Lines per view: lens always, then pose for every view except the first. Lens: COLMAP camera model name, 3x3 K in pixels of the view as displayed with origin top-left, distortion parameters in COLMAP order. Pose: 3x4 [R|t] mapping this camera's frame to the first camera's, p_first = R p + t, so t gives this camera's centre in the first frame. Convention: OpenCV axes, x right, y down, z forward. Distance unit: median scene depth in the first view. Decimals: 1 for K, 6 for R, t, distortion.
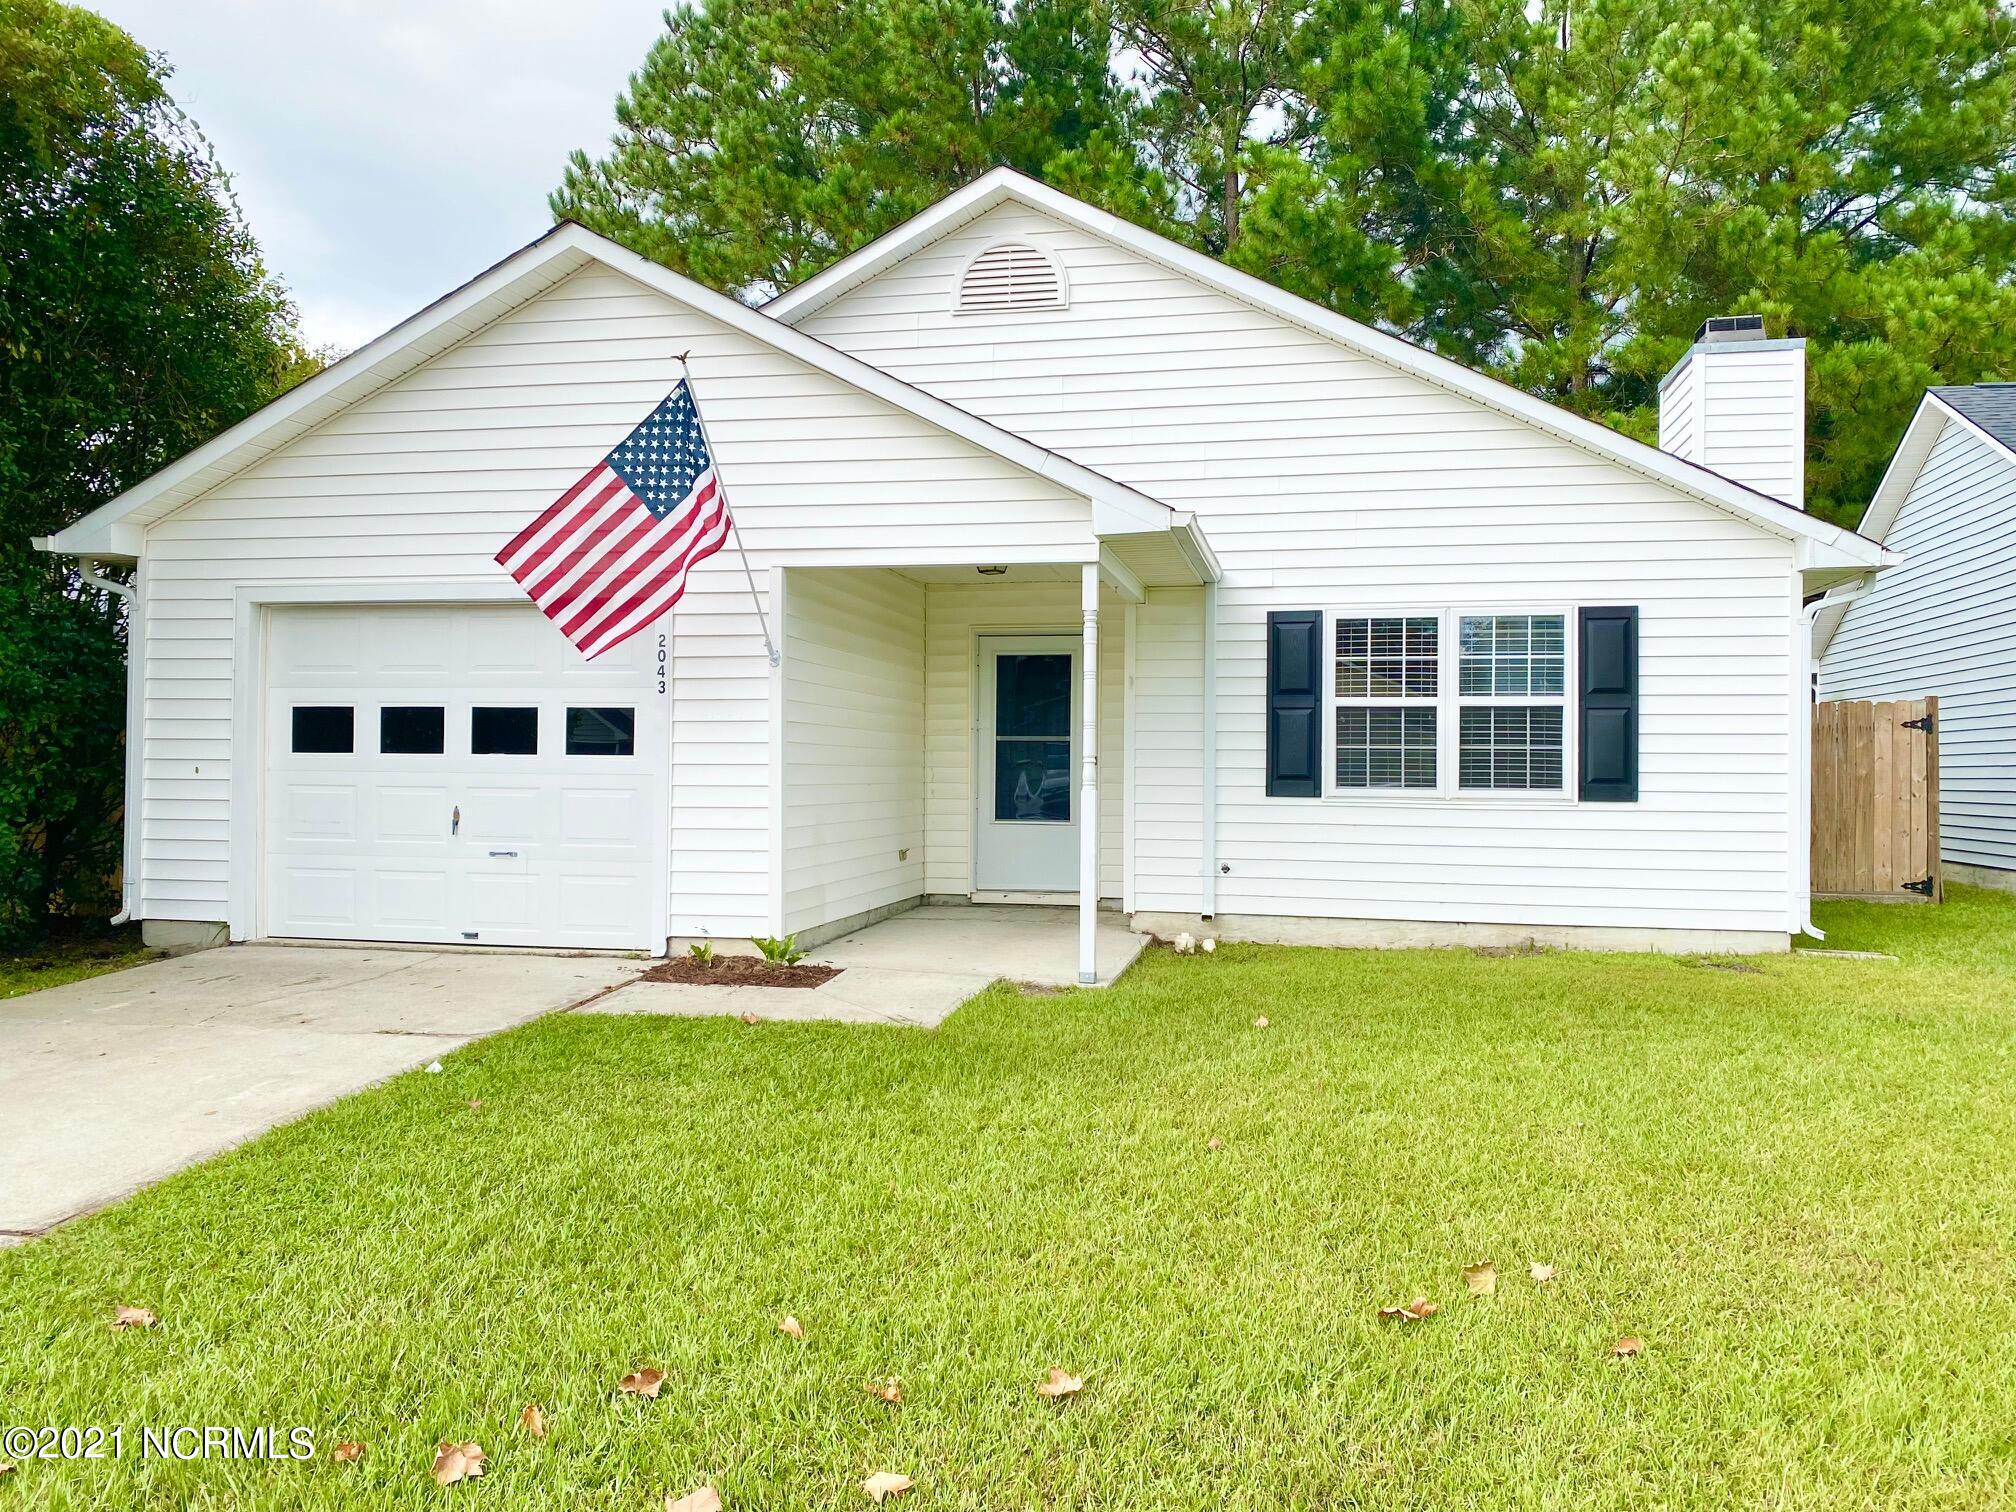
lens RADIAL K [[1534.9, 0, 1008.7], [0, 1534.9, 756.1], [0, 0, 1]] dist [-0.000958, 0.002630]
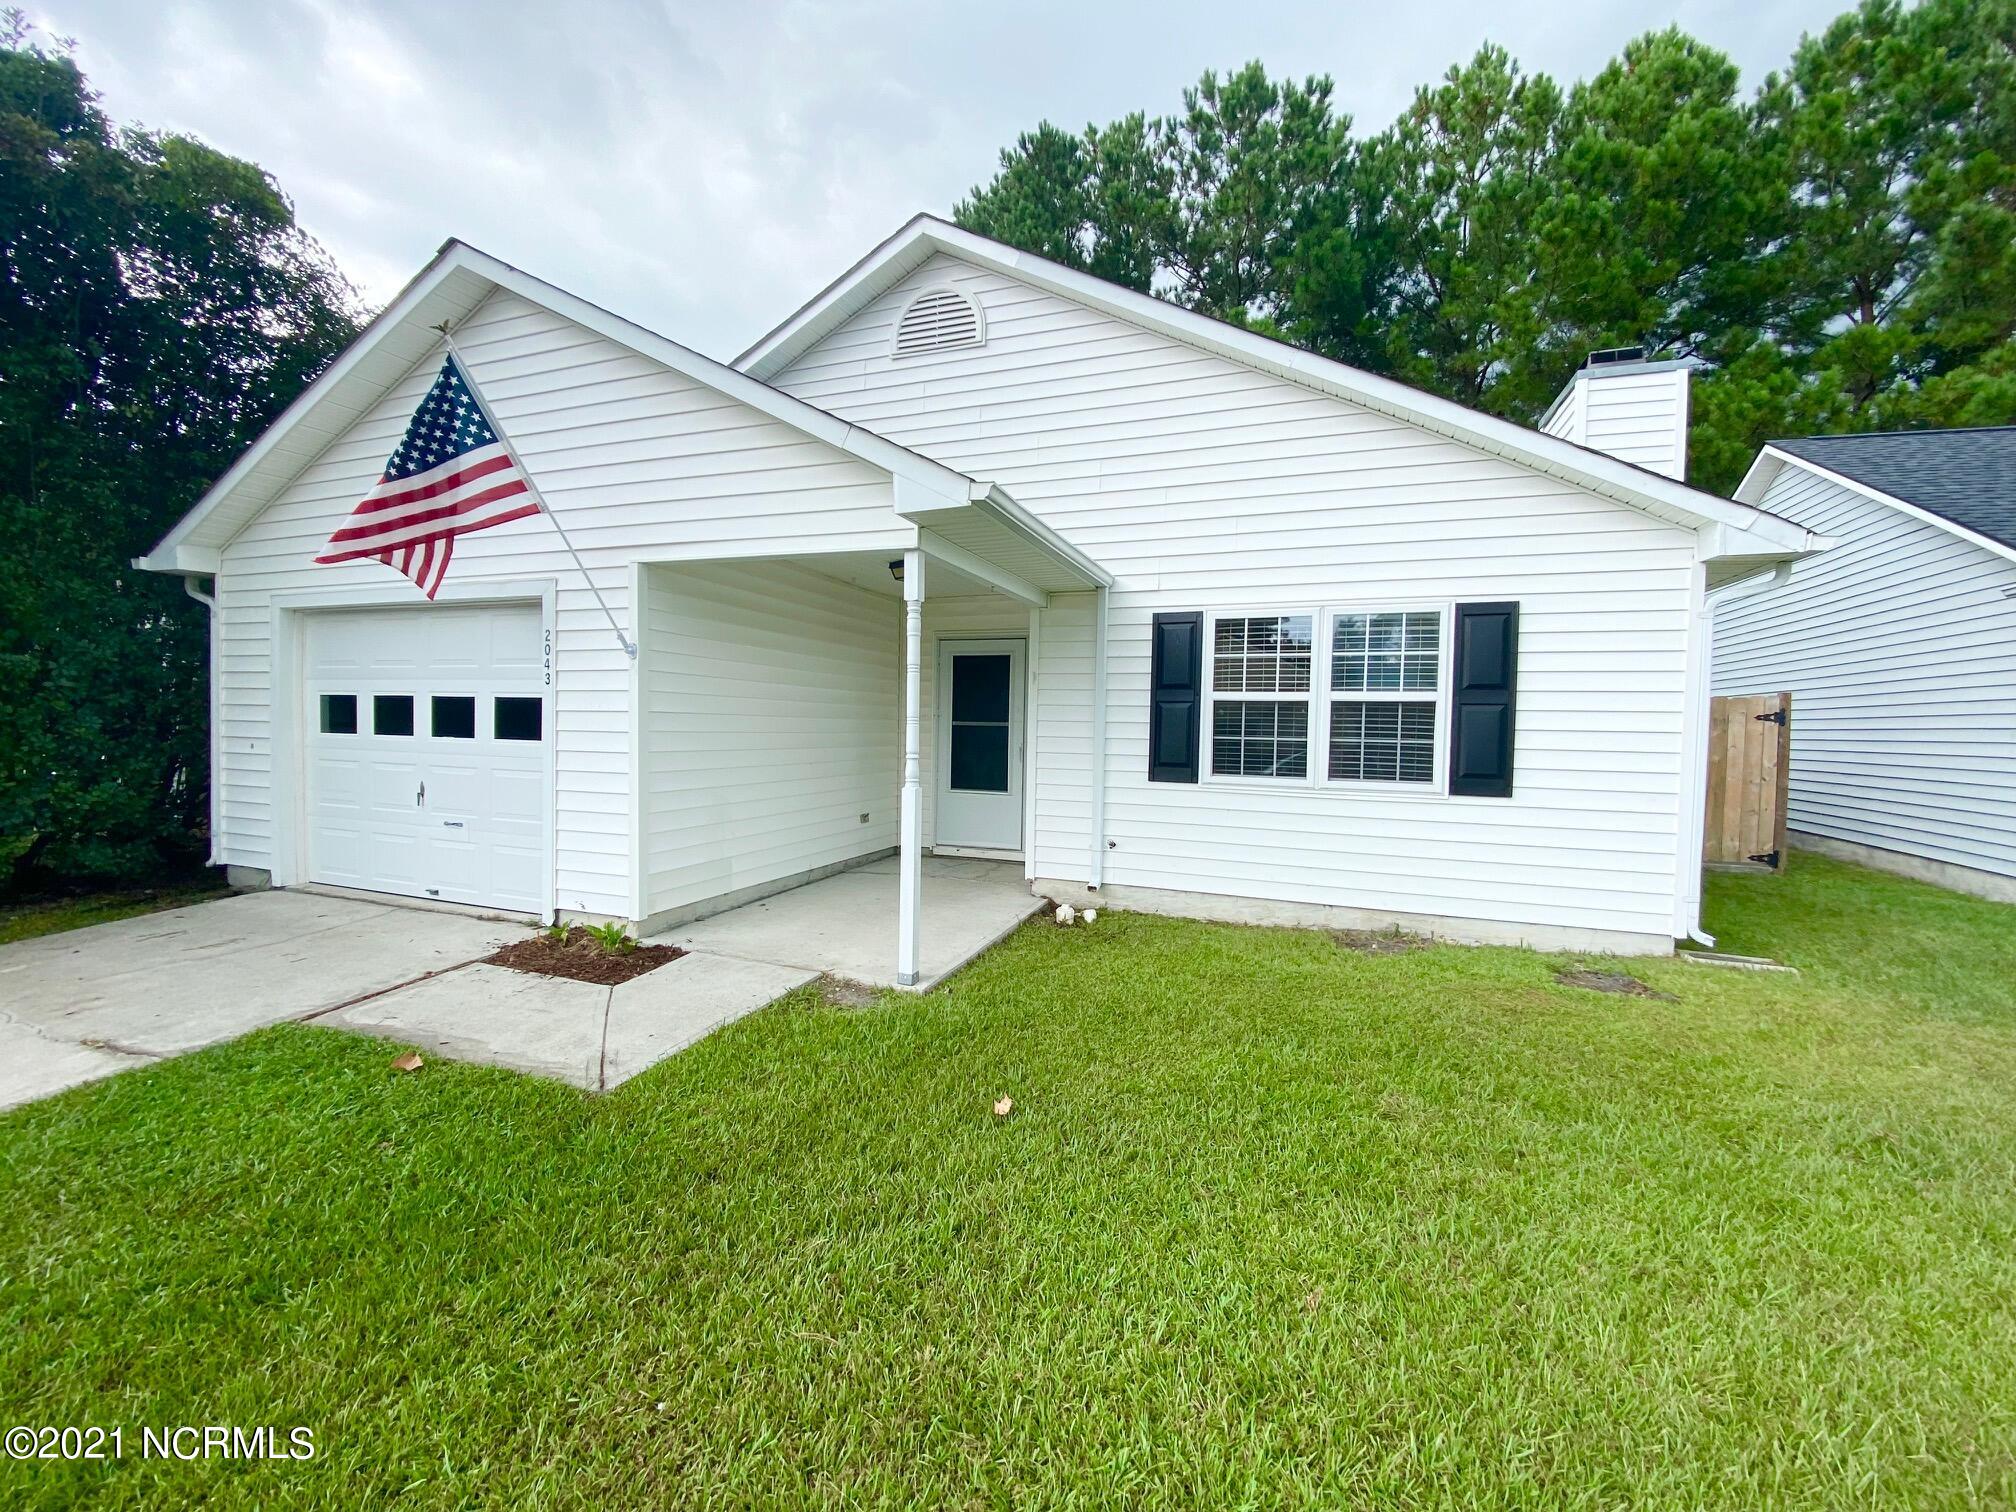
lens RADIAL K [[817.3, 0, 1019.1], [0, 817.3, 756.0], [0, 0, 1]] dist [0.016498, -0.018222]
pose [[0.990277, 0.016541, -0.138126, 0.157610], [-0.010351, 0.998915, 0.045411, -0.017787], [0.138727, -0.043540, 0.989373, 0.408189]]
